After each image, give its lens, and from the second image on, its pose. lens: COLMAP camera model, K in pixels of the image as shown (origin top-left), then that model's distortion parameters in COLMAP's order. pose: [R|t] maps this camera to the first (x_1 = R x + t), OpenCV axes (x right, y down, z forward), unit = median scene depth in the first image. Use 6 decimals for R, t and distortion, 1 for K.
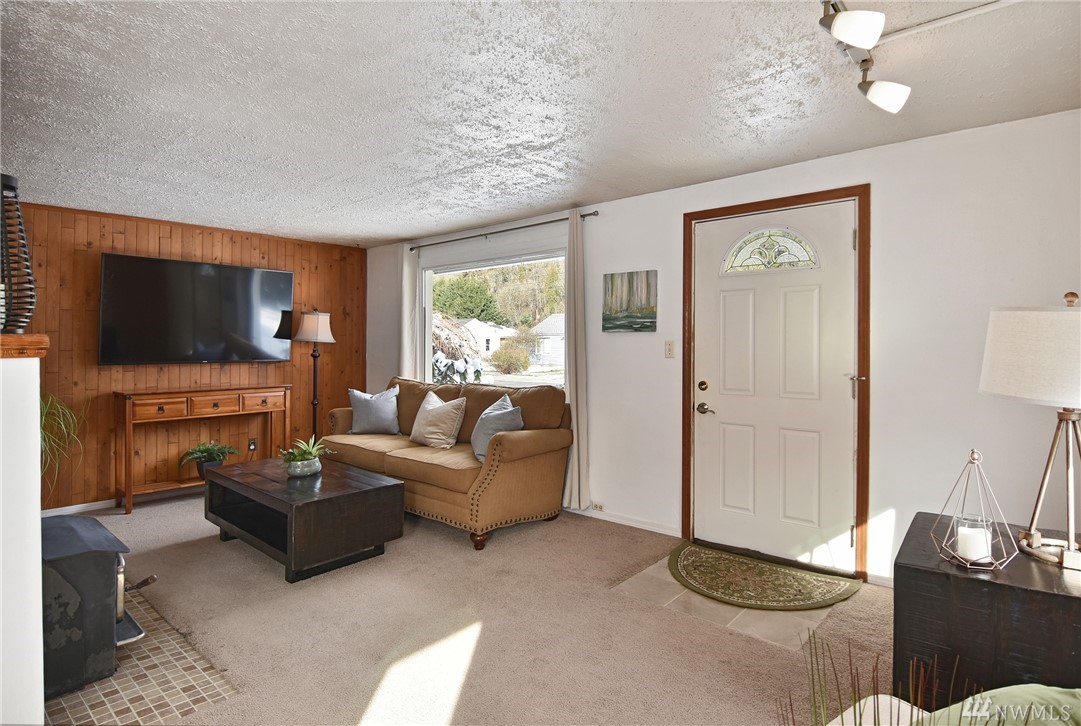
lens RADIAL K [[567.2, 0, 535.7], [0, 567.2, 346.1], [0, 0, 1]] dist [-0.003591, -0.001824]
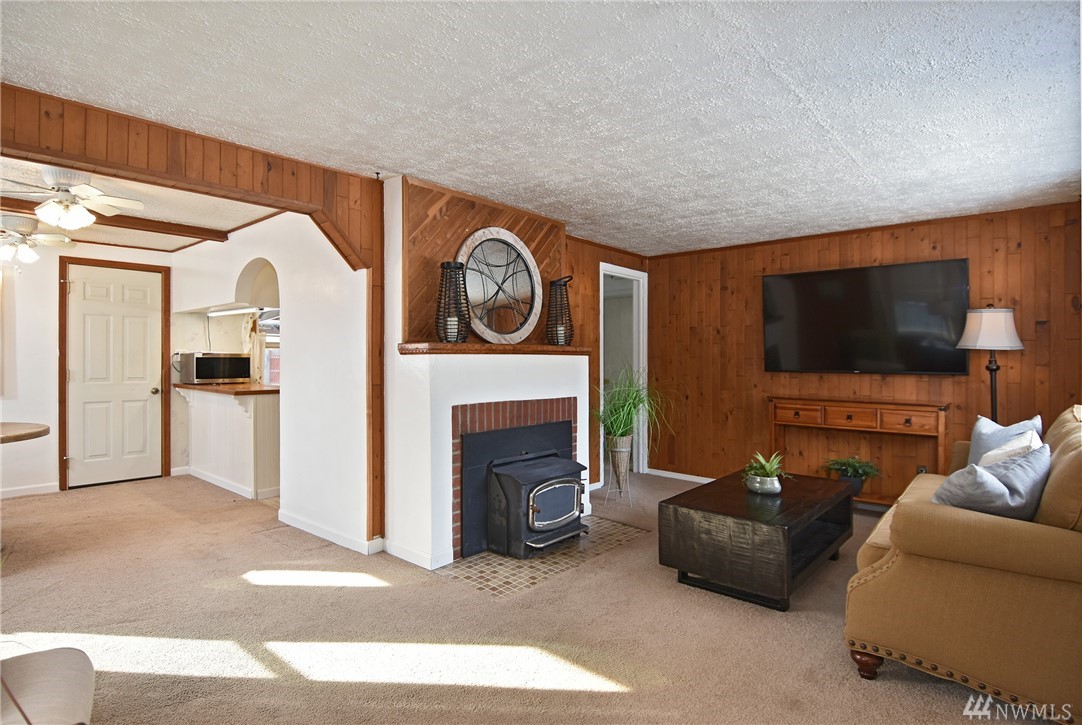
lens RADIAL K [[576.7, 0, 541.0], [0, 576.7, 362.5], [0, 0, 1]] dist [-0.000725, -0.000591]
pose [[0.012789, 0.007477, -0.999890, 0.739405], [-0.008667, 0.999935, 0.007367, 0.018698], [0.999881, 0.008572, 0.012853, 0.894273]]
